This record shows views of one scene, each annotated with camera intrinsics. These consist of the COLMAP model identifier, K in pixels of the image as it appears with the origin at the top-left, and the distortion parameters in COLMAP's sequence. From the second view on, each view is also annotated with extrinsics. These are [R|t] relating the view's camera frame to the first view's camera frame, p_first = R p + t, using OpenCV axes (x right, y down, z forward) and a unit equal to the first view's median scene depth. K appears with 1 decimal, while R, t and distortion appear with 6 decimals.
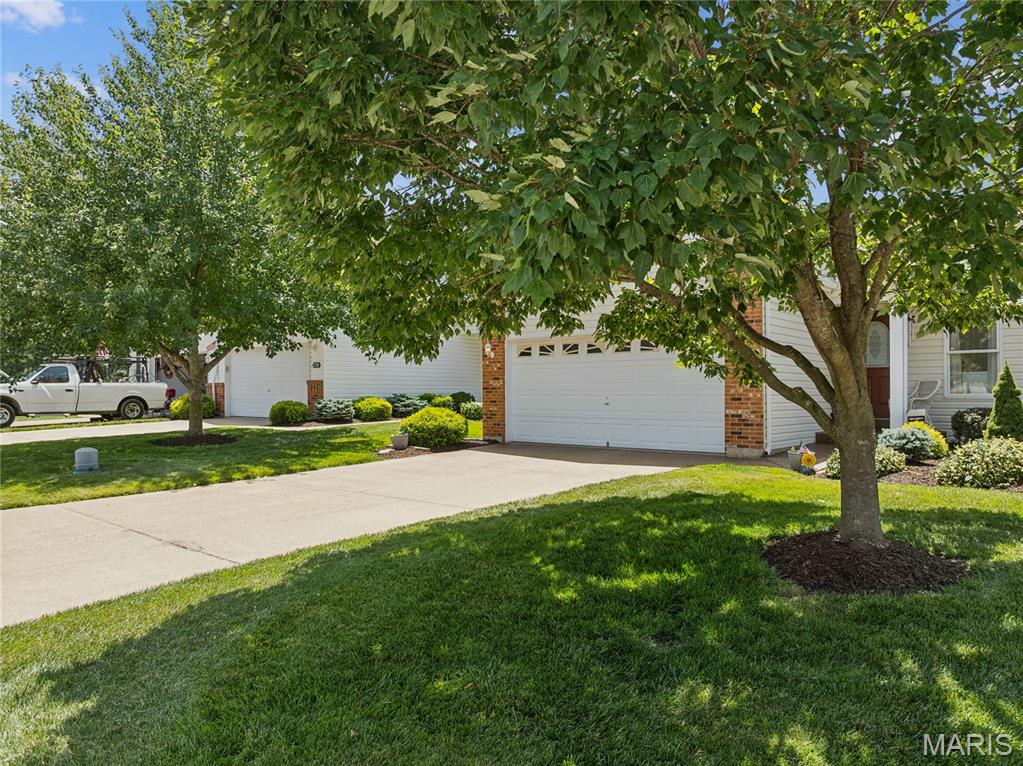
lens RADIAL K [[721.7, 0, 511.5], [0, 721.7, 383.0], [0, 0, 1]] dist [-0.039865, 0.001802]
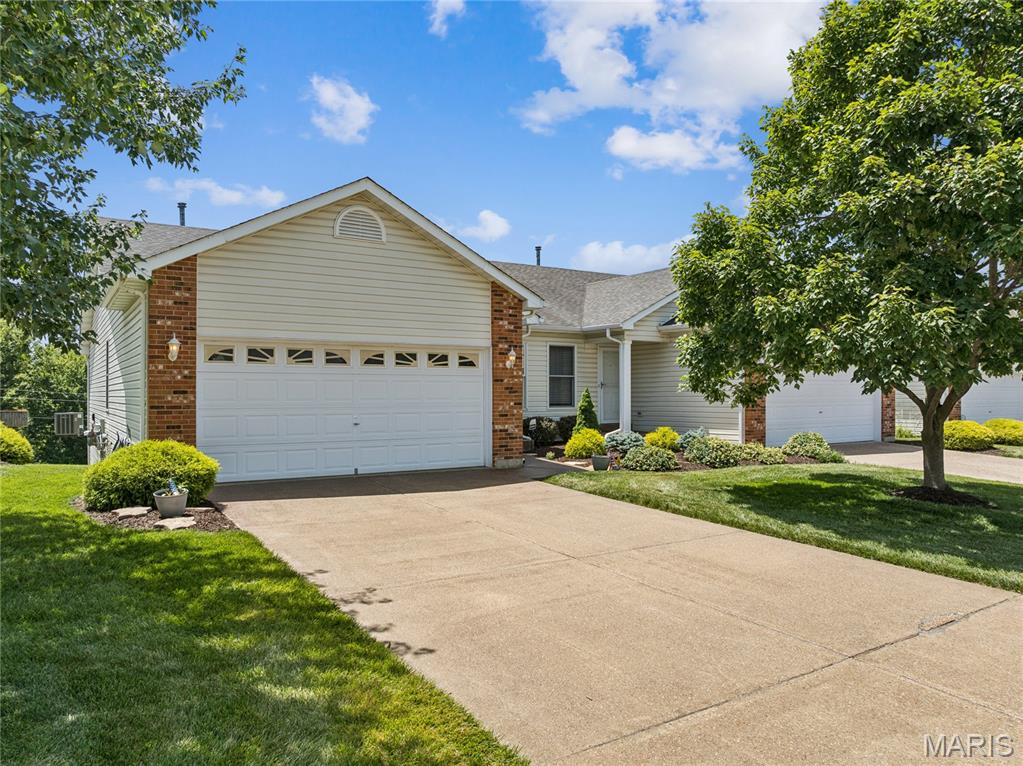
lens RADIAL K [[721.7, 0, 511.5], [0, 721.7, 383.0], [0, 0, 1]] dist [-0.039865, 0.001802]
pose [[0.265684, 0.013803, 0.963961, -0.619424], [-0.014174, 0.999845, -0.010411, -0.013063], [-0.963956, -0.010897, 0.265839, 0.575557]]
